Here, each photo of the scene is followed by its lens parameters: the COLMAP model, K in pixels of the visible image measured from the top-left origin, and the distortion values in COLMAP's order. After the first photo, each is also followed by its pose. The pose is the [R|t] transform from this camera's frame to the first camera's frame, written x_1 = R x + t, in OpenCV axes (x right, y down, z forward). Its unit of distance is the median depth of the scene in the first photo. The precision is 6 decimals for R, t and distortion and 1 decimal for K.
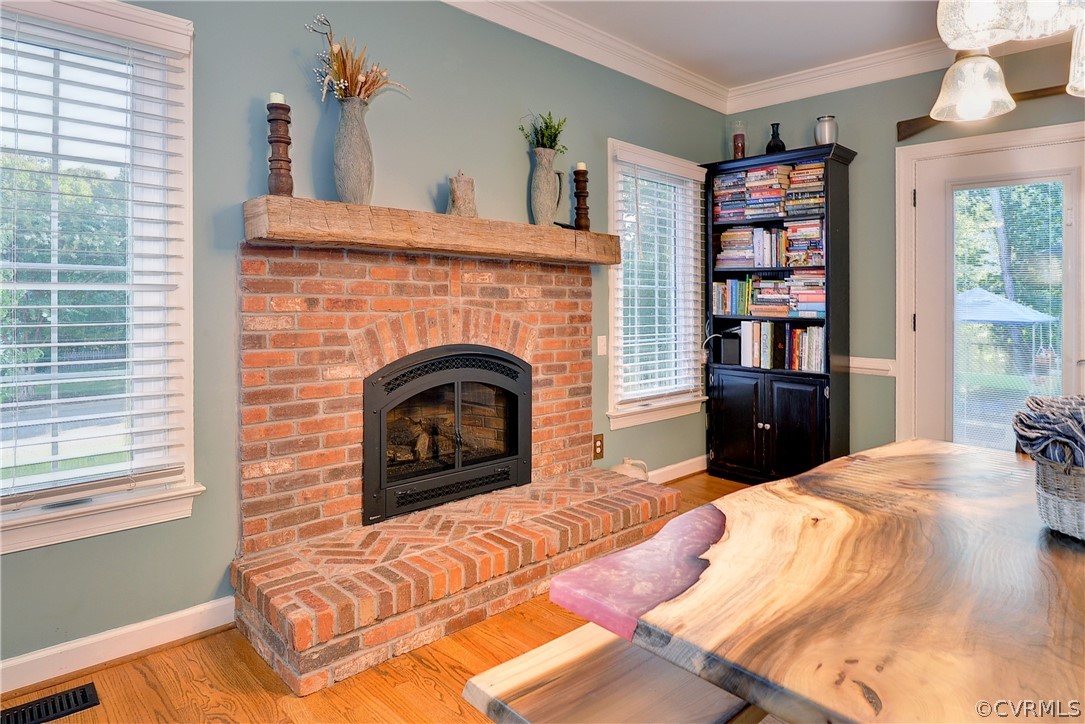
lens RADIAL K [[623.3, 0, 540.9], [0, 623.3, 297.9], [0, 0, 1]] dist [-0.002384, -0.001411]
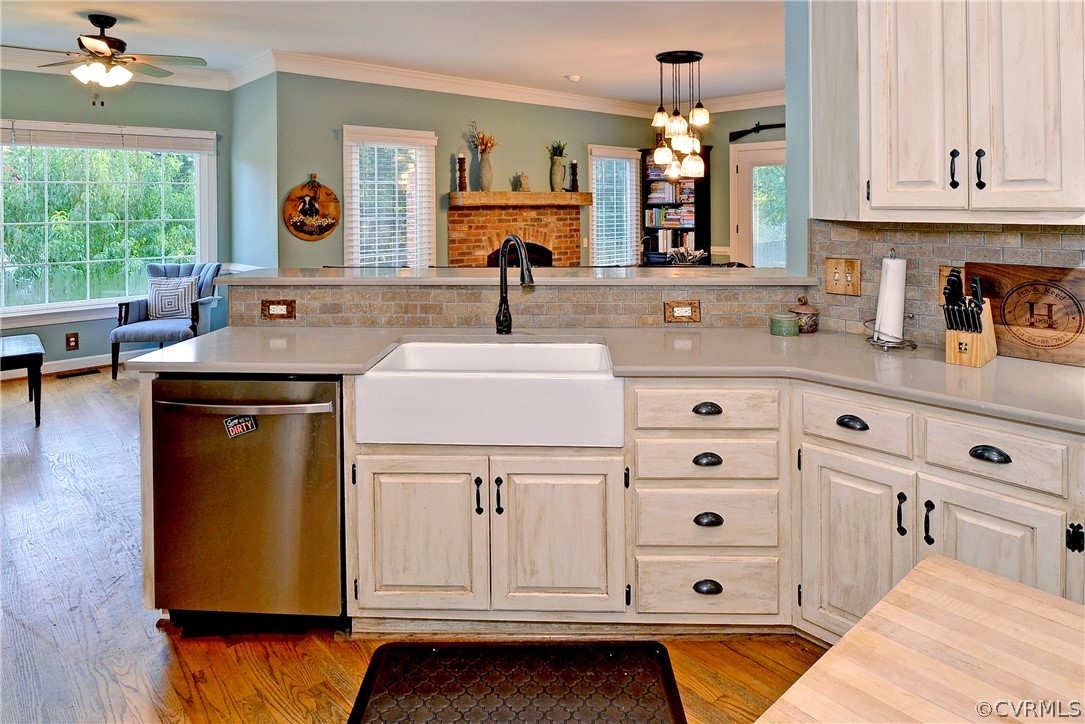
lens RADIAL K [[652.7, 0, 556.3], [0, 652.7, 204.2], [0, 0, 1]] dist [-0.000875, -0.000556]
pose [[0.999860, -0.014929, -0.007553, 0.017967], [0.014965, 0.999877, 0.004723, -0.071536], [0.007481, -0.004835, 0.999960, -1.313125]]
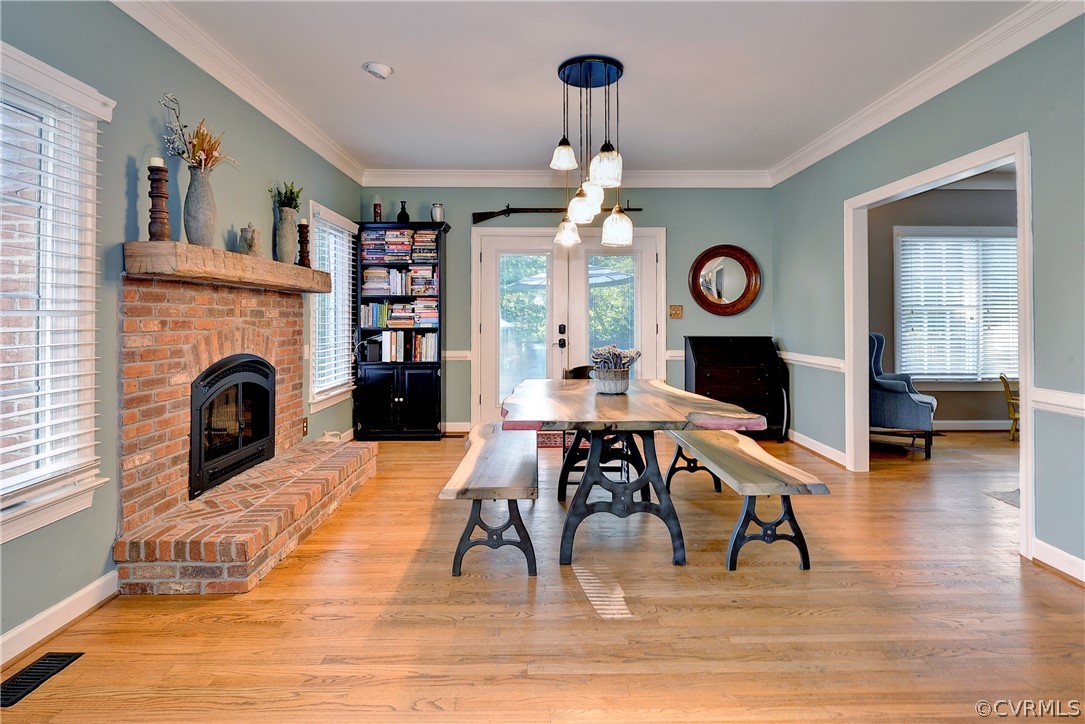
lens RADIAL K [[563.3, 0, 531.5], [0, 563.3, 313.7], [0, 0, 1]] dist [-0.000404, -0.000206]
pose [[0.695633, -0.007461, 0.718359, -0.482747], [0.007041, 0.999969, 0.003568, -0.008570], [-0.718363, 0.002576, 0.695663, -0.224285]]
